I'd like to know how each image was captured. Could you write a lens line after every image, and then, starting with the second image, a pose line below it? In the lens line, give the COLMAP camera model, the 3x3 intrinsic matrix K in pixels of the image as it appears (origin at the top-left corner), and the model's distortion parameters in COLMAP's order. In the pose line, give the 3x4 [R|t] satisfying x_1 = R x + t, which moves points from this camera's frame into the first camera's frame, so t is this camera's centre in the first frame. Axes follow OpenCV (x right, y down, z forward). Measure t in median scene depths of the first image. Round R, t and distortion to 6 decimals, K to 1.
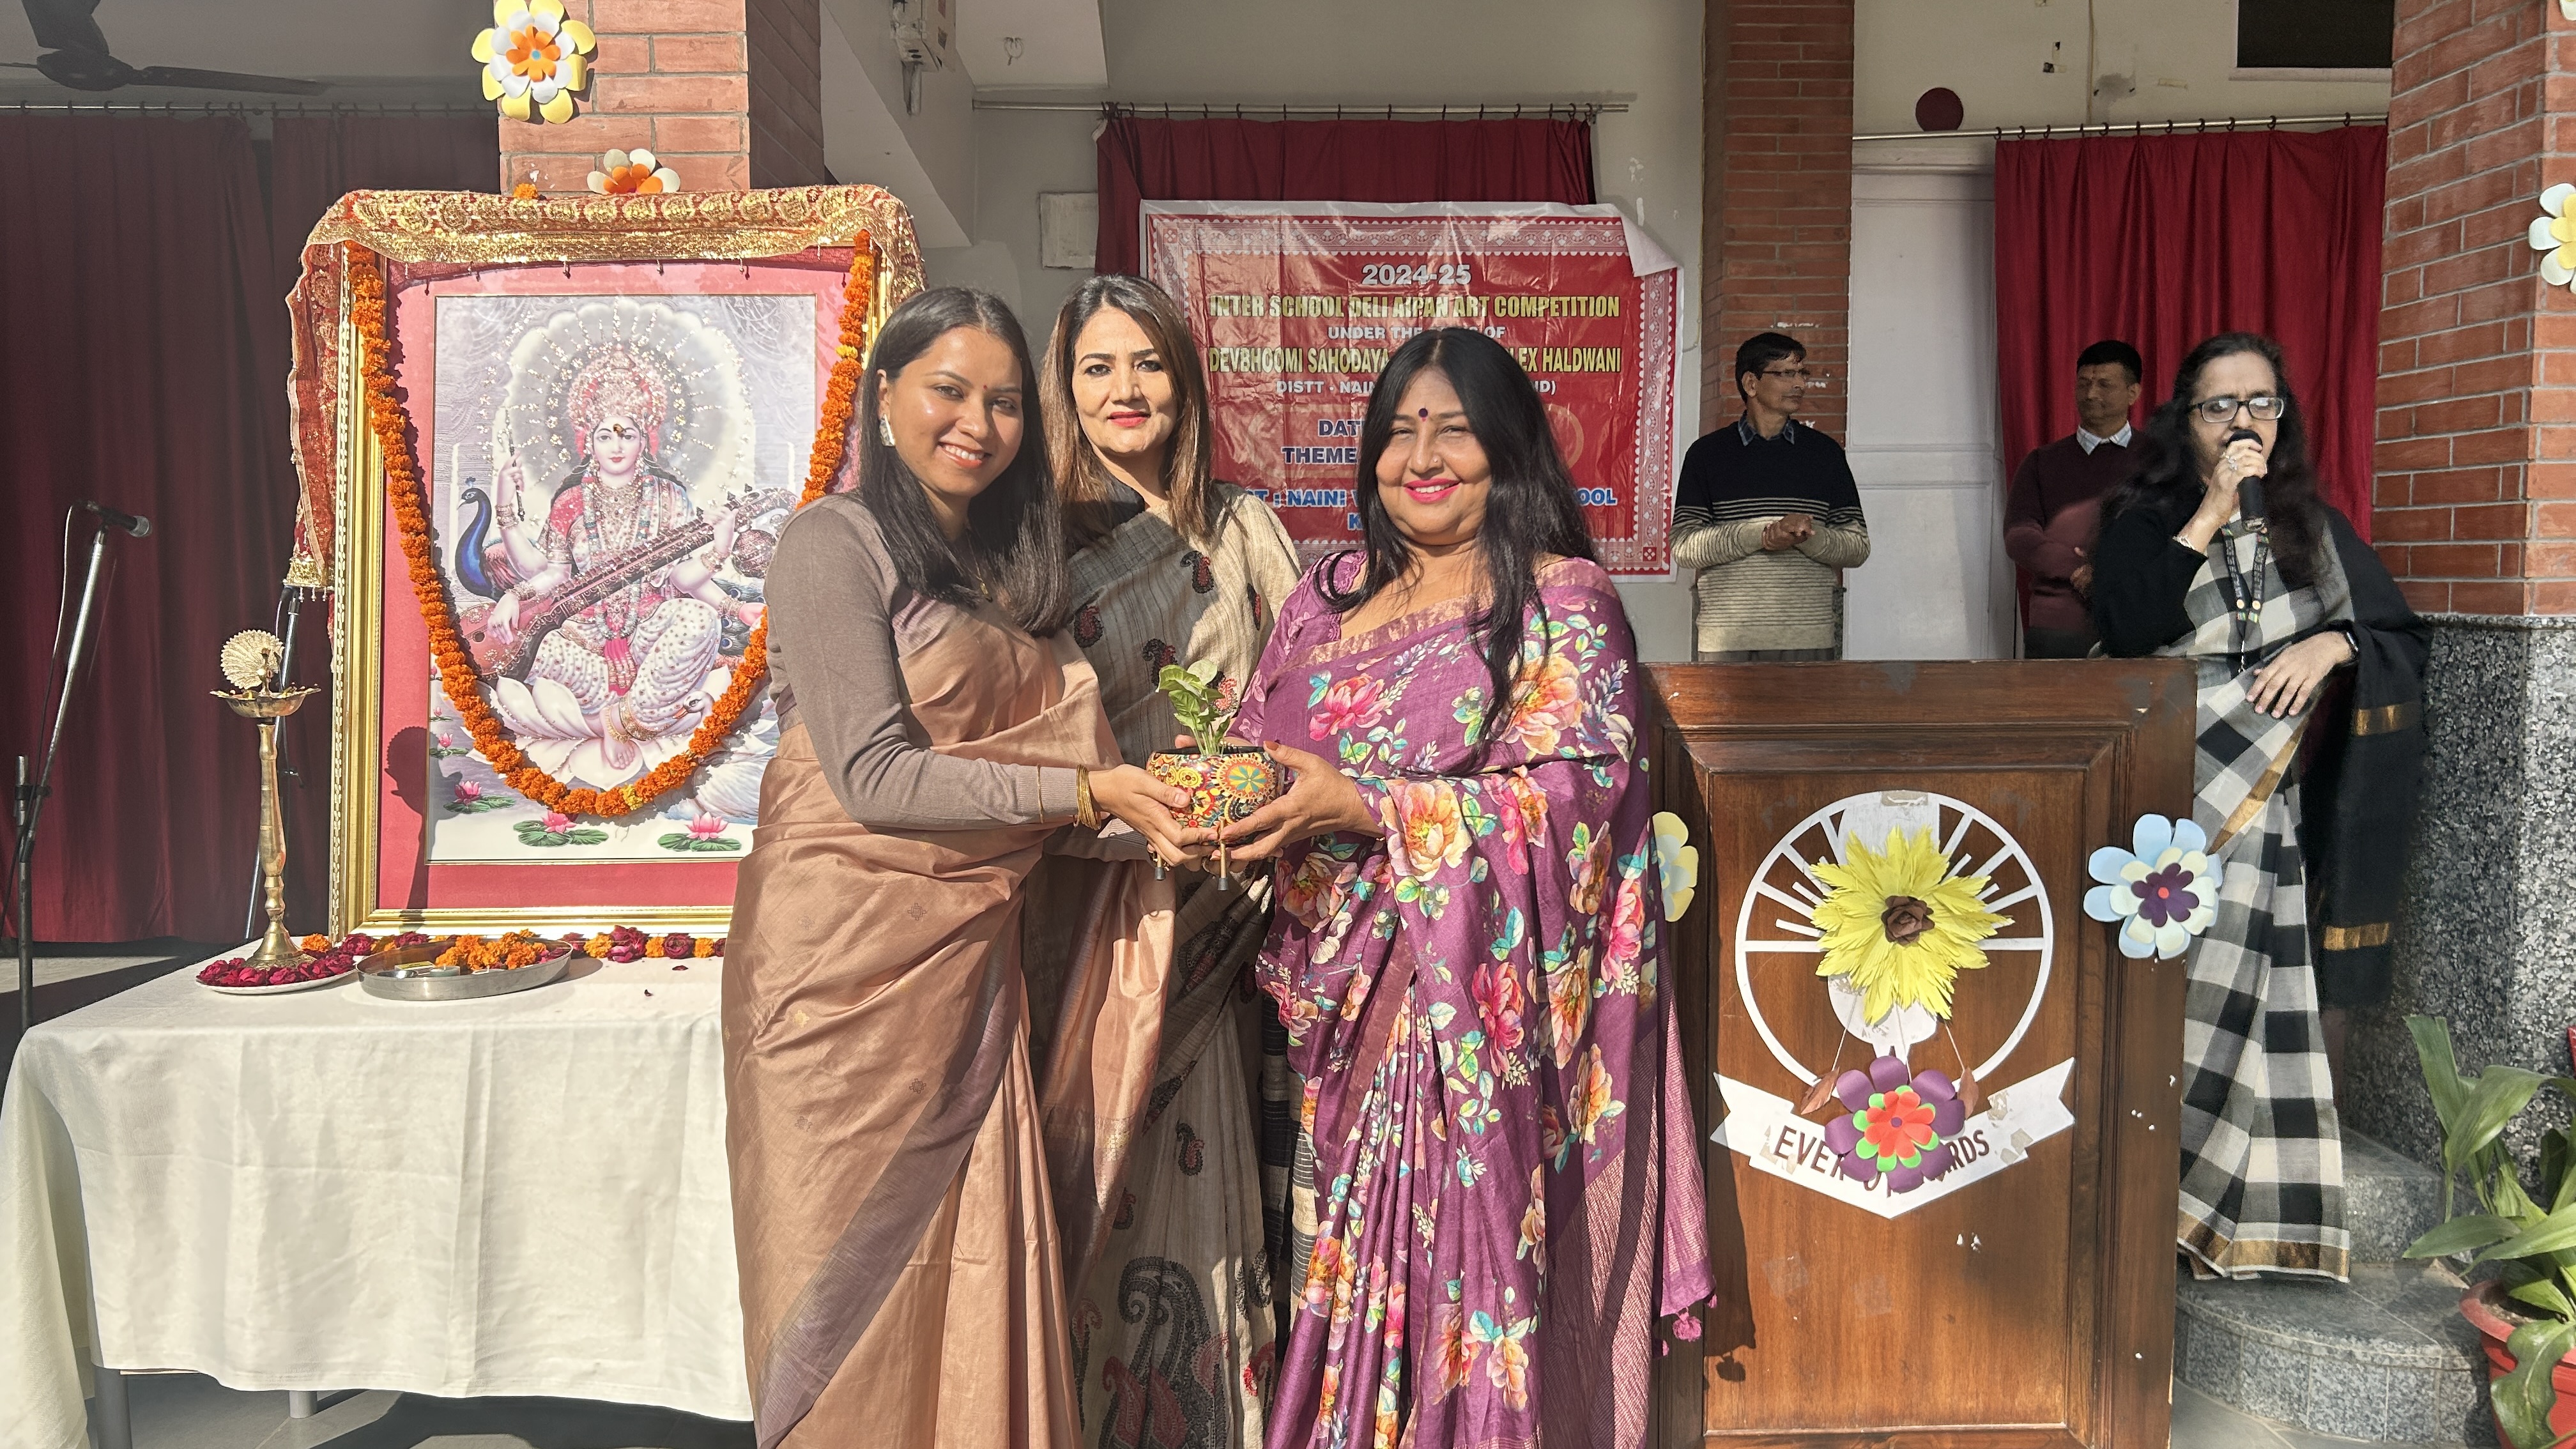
lens RADIAL K [[1945.9, 0, 1285.9], [0, 1945.9, 737.4], [0, 0, 1]] dist [0.055218, -0.060438]
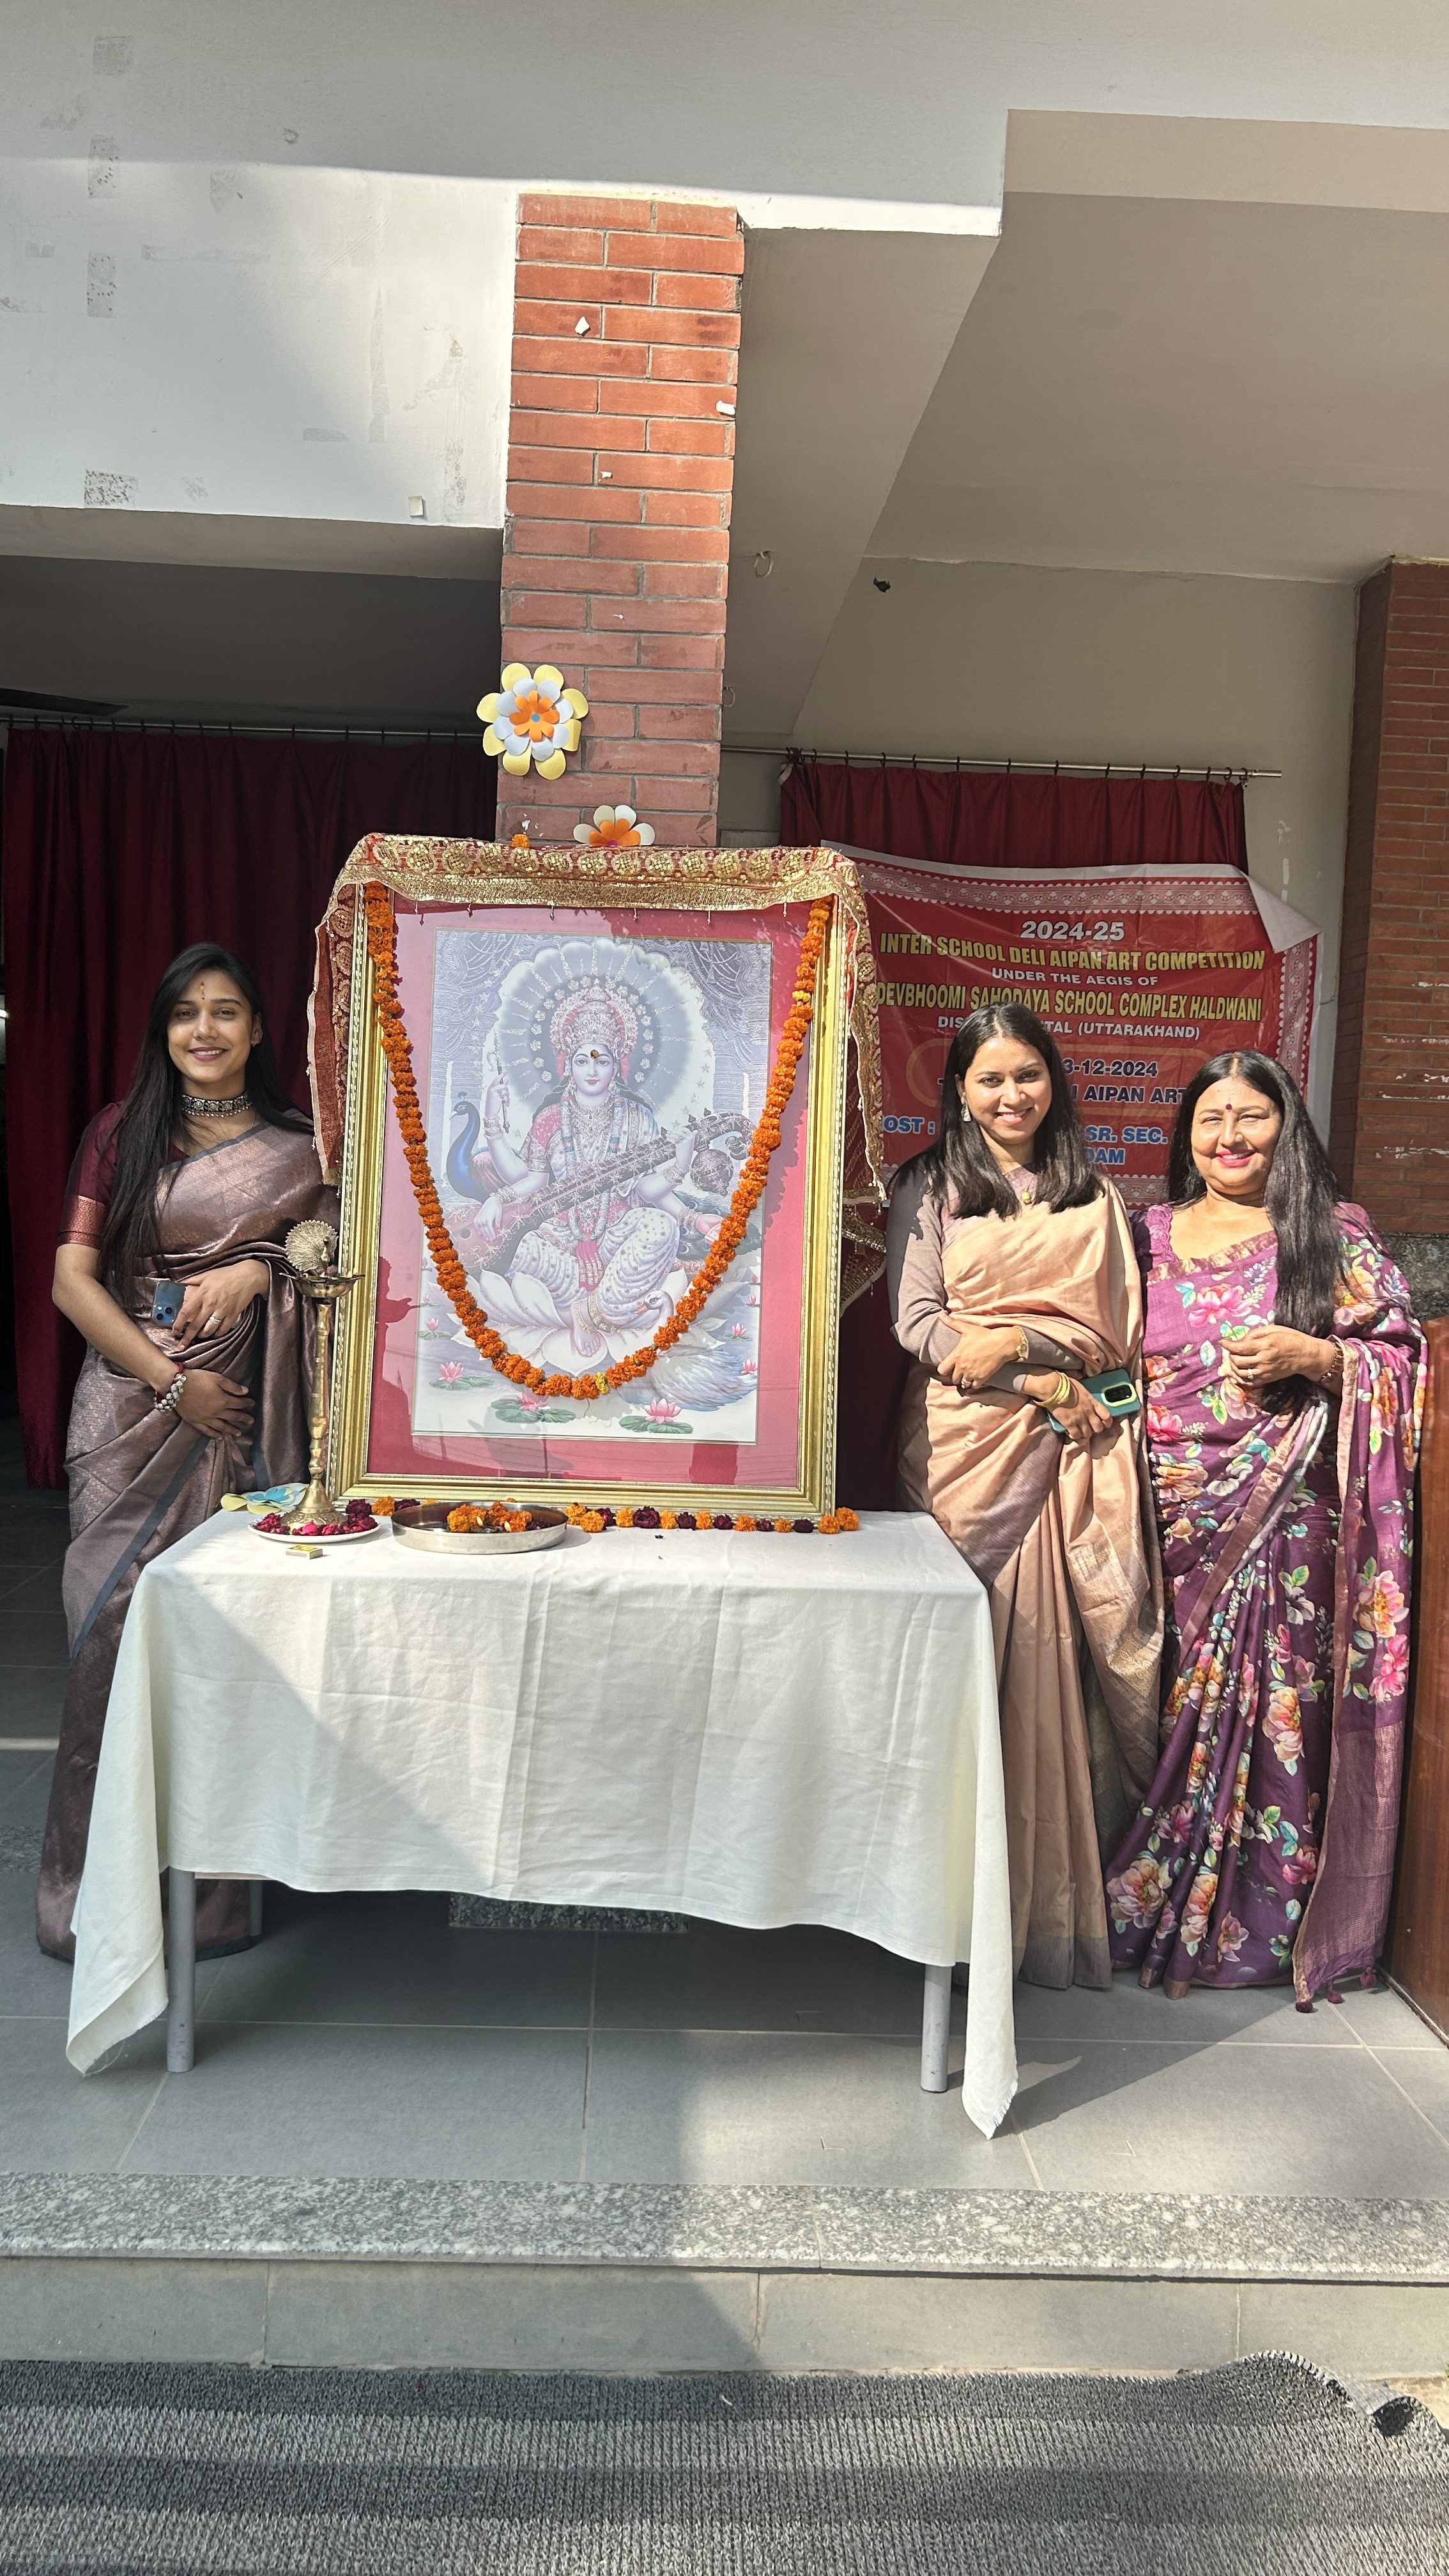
lens RADIAL K [[1928.8, 0, 708.9], [0, 1928.8, 1319.9], [0, 0, 1]] dist [0.048373, -0.078870]
pose [[0.999003, 0.044590, -0.001990, -0.266006], [-0.044615, 0.998888, -0.015209, 0.008507], [0.001310, 0.015282, 0.999882, -0.105139]]
